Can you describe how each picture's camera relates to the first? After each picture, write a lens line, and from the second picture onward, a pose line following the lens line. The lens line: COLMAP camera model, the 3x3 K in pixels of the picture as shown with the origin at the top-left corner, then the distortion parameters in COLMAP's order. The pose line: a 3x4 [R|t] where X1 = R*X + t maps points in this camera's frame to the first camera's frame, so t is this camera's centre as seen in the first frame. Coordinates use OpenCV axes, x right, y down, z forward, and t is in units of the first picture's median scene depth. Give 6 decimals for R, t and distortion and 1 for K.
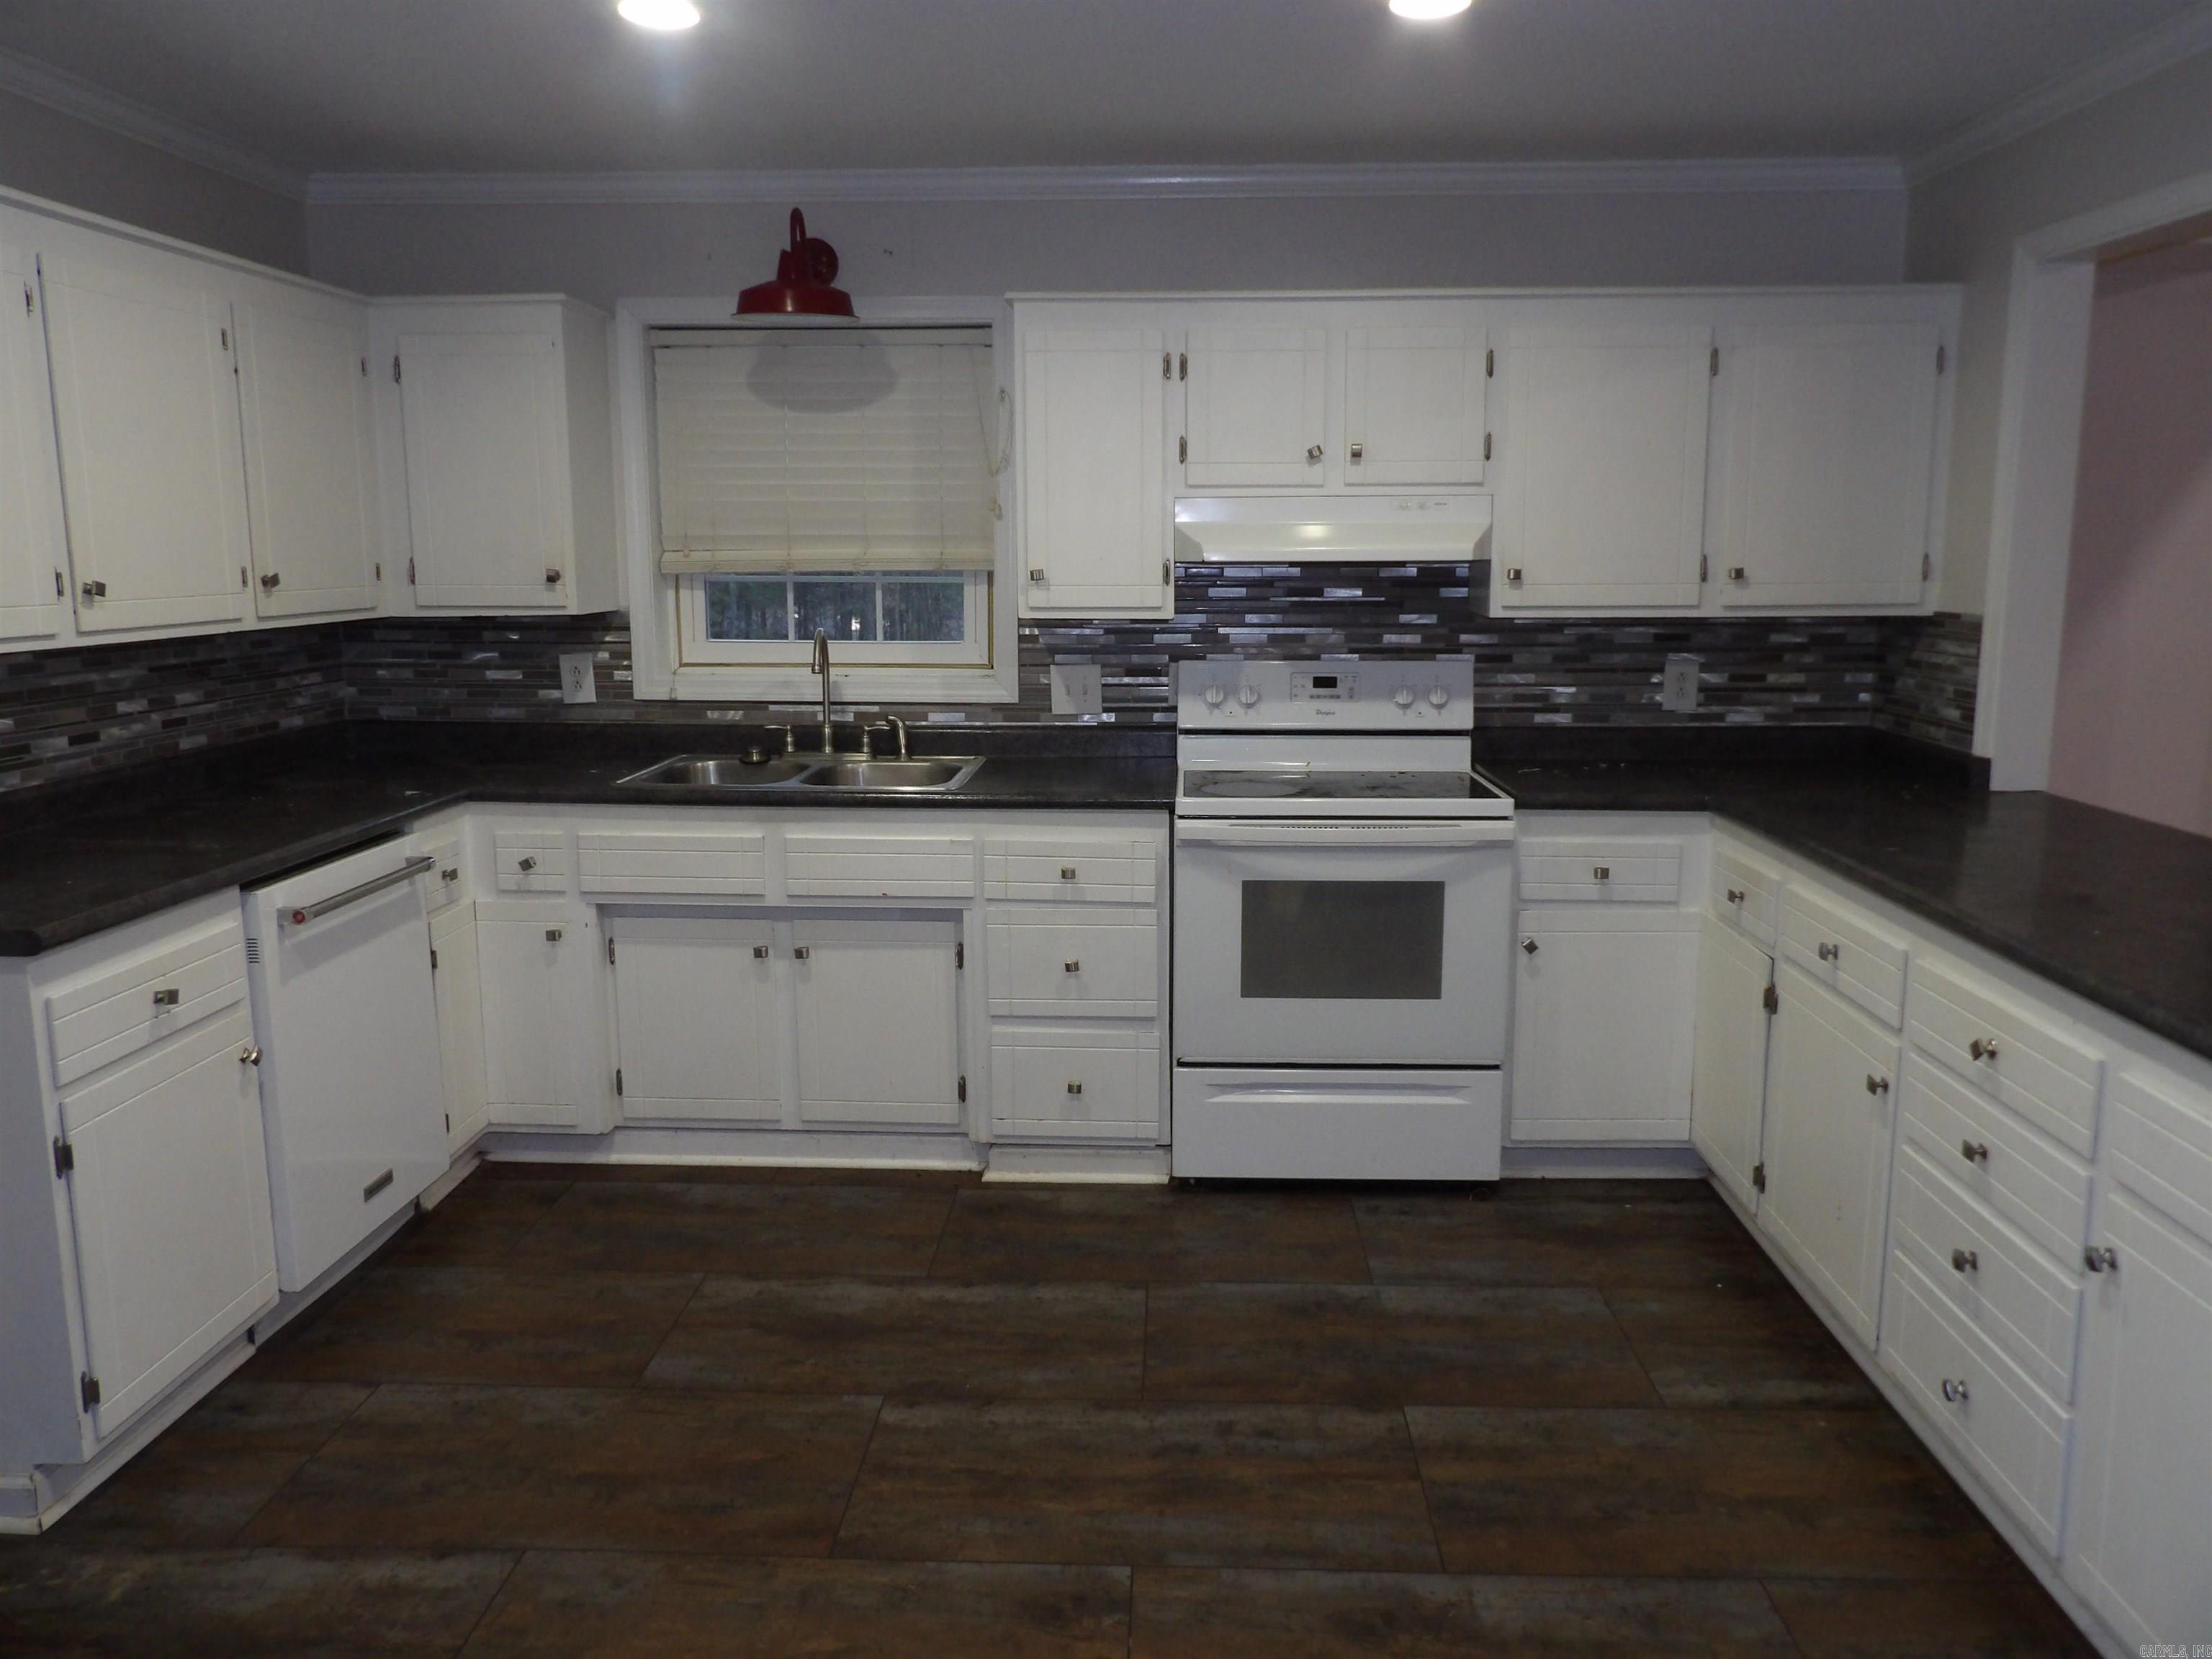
lens RADIAL K [[1577.8, 0, 1115.9], [0, 1577.8, 814.6], [0, 0, 1]] dist [-0.052963, 0.083565]
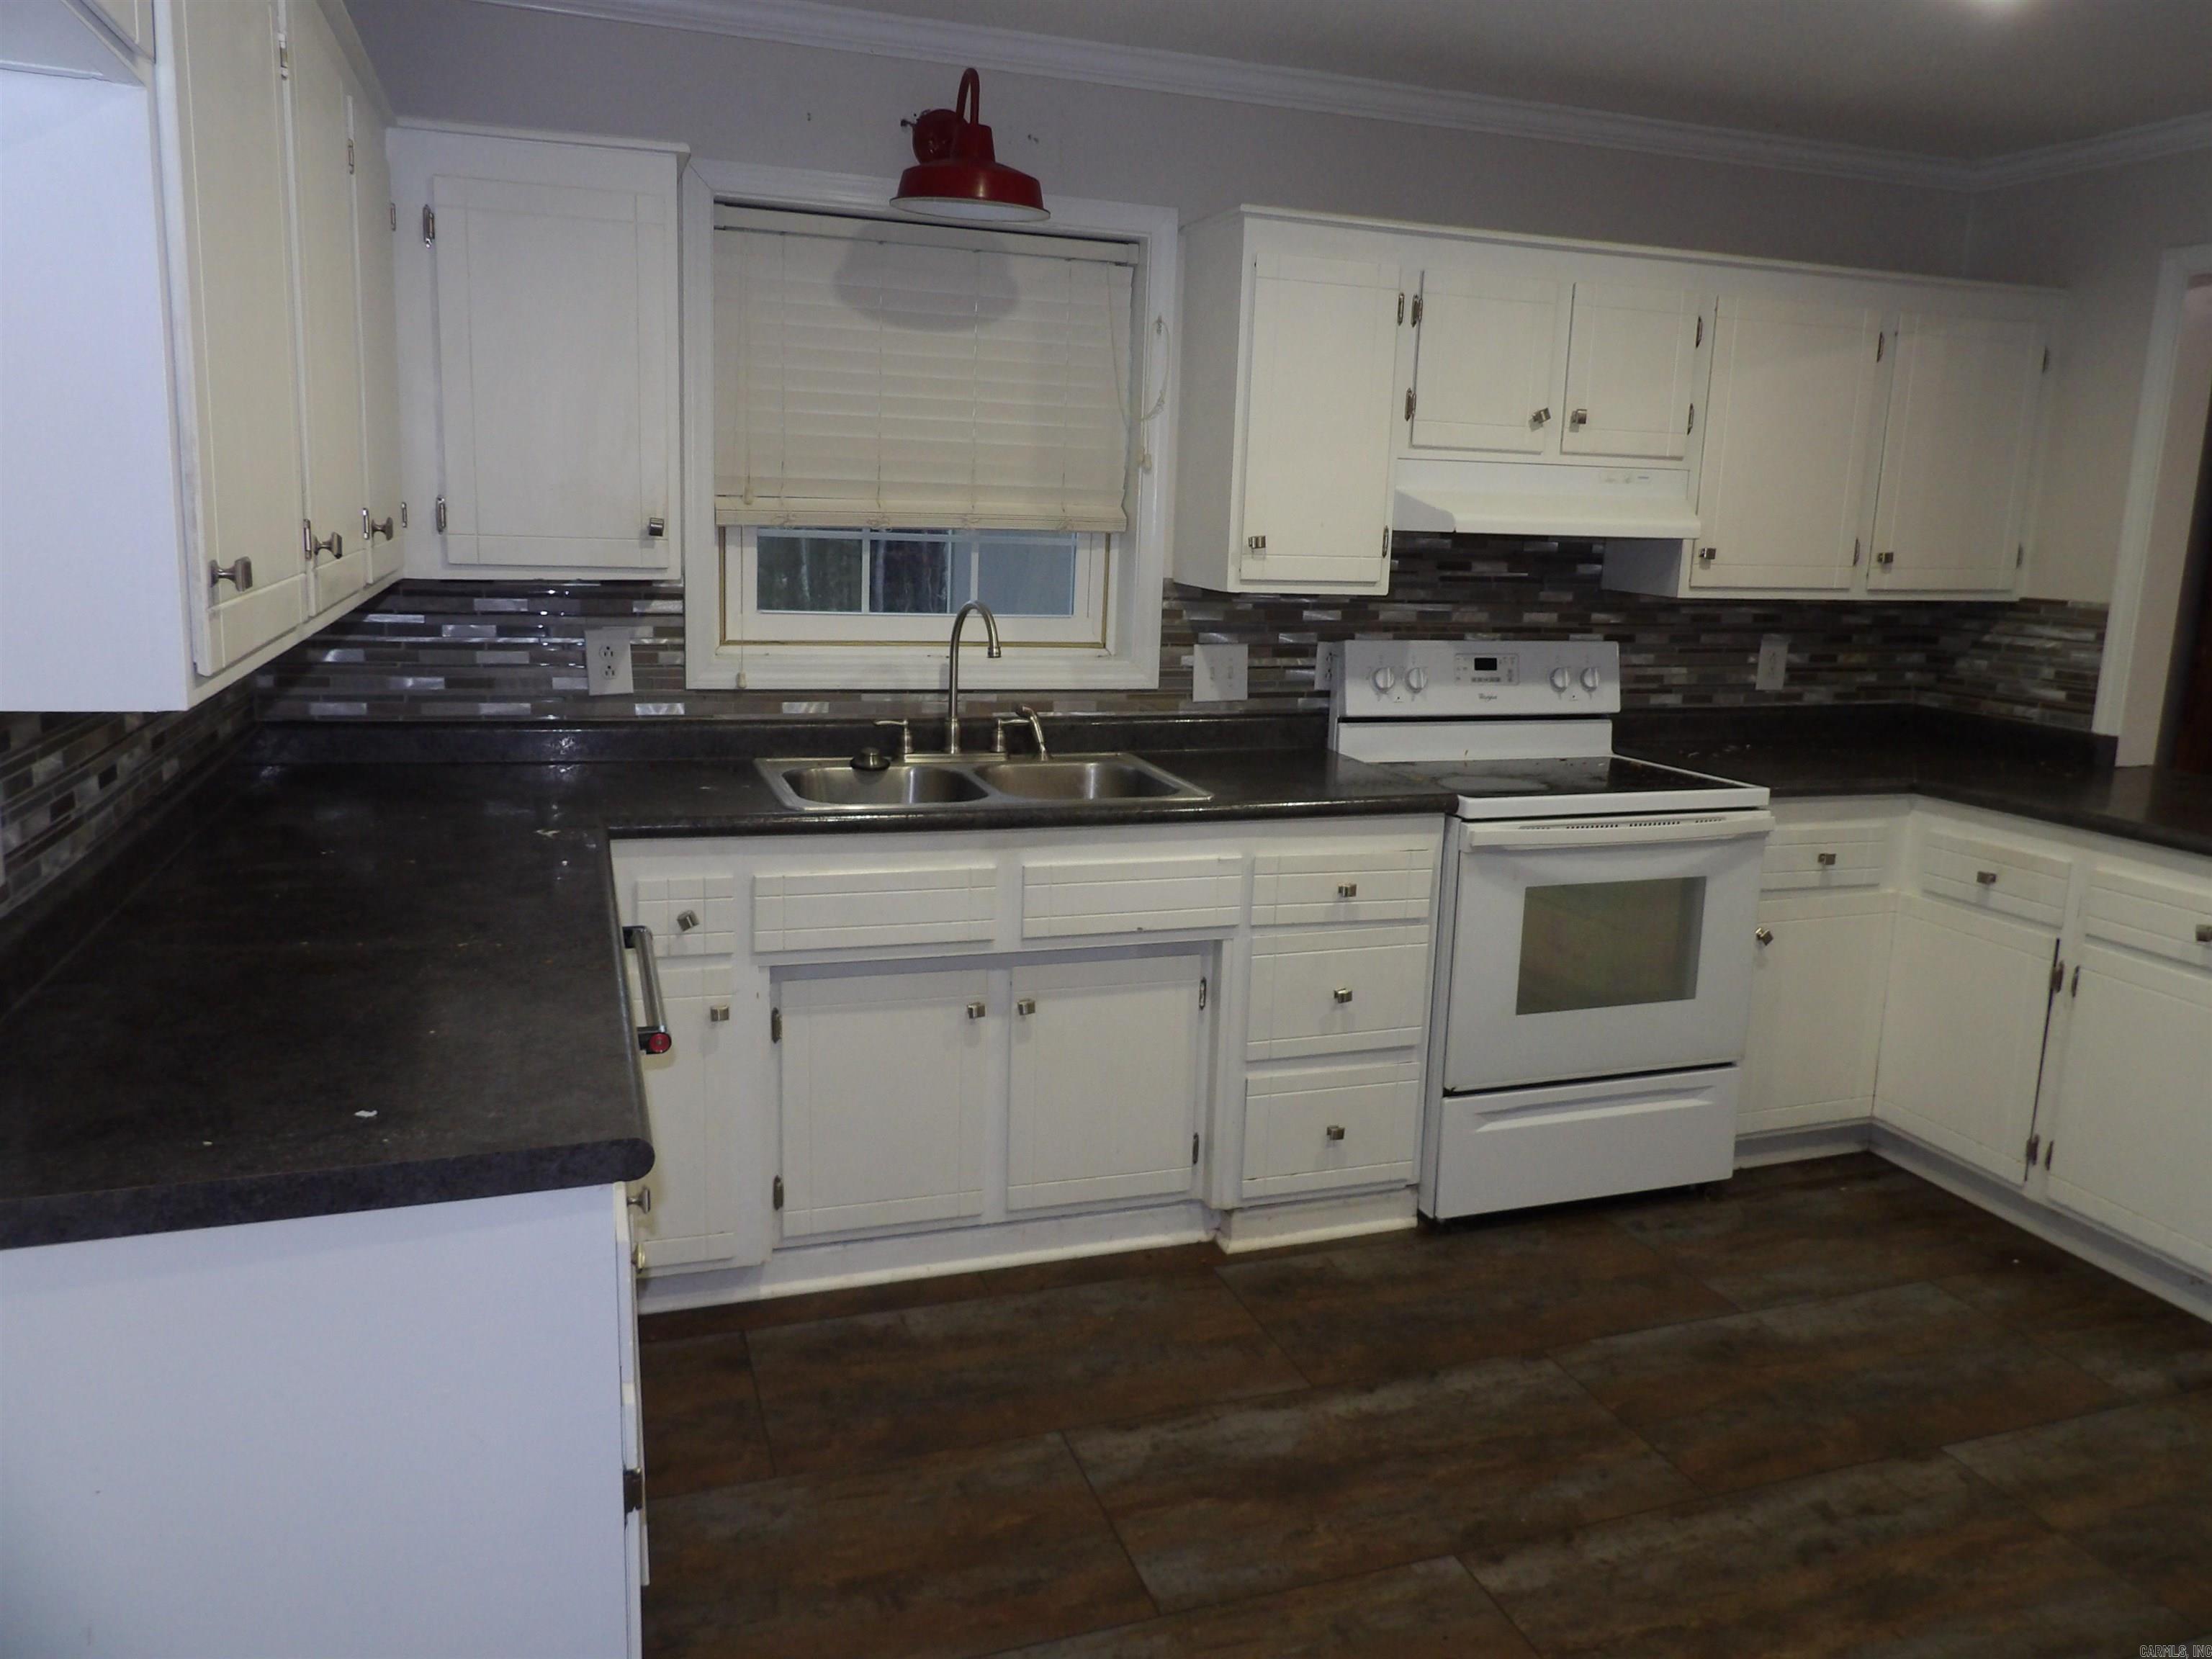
lens RADIAL K [[1566.1, 0, 1117.3], [0, 1566.1, 818.6], [0, 0, 1]] dist [-0.051863, 0.054279]
pose [[0.929646, -0.040824, 0.366186, -0.436175], [0.029365, 0.998891, 0.036812, -0.035525], [-0.367282, -0.023469, 0.929813, 0.236555]]
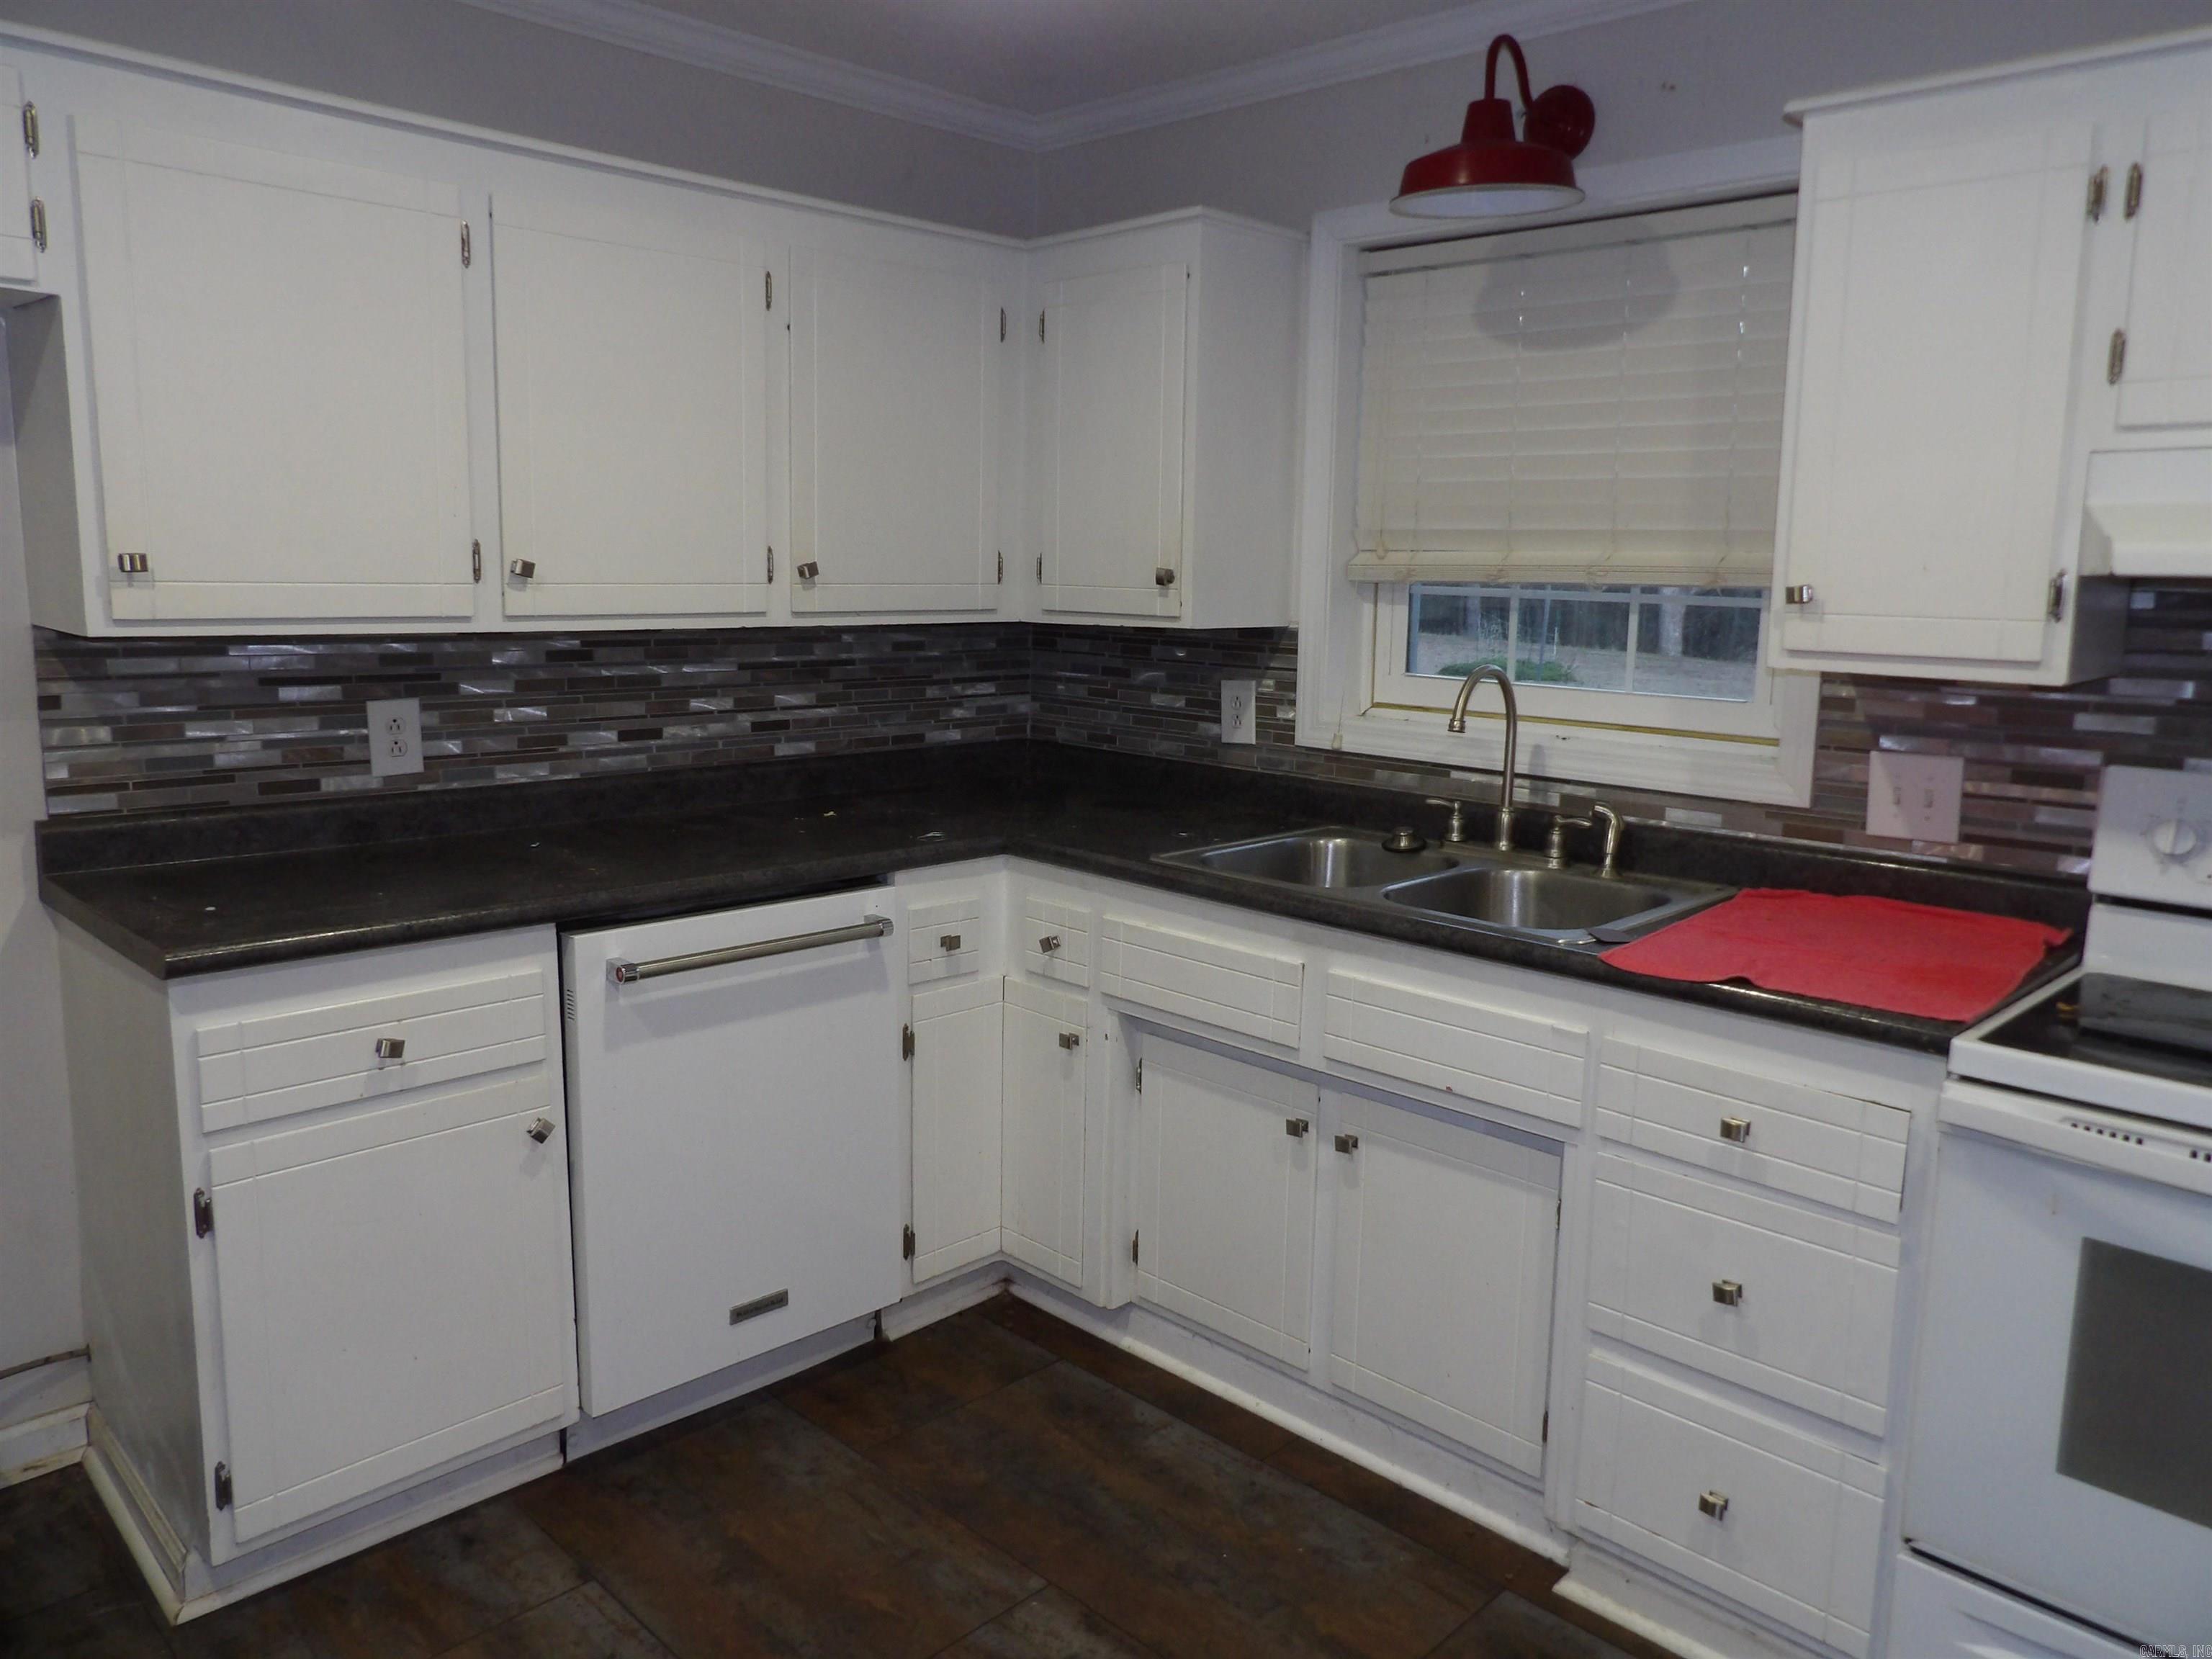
lens RADIAL K [[1577.8, 0, 1115.9], [0, 1577.8, 814.6], [0, 0, 1]] dist [-0.052963, 0.083565]
pose [[0.741710, 0.117278, -0.660387, 0.150068], [-0.131750, 0.990887, 0.027997, -0.055497], [0.657653, 0.066240, 0.750403, 0.415856]]
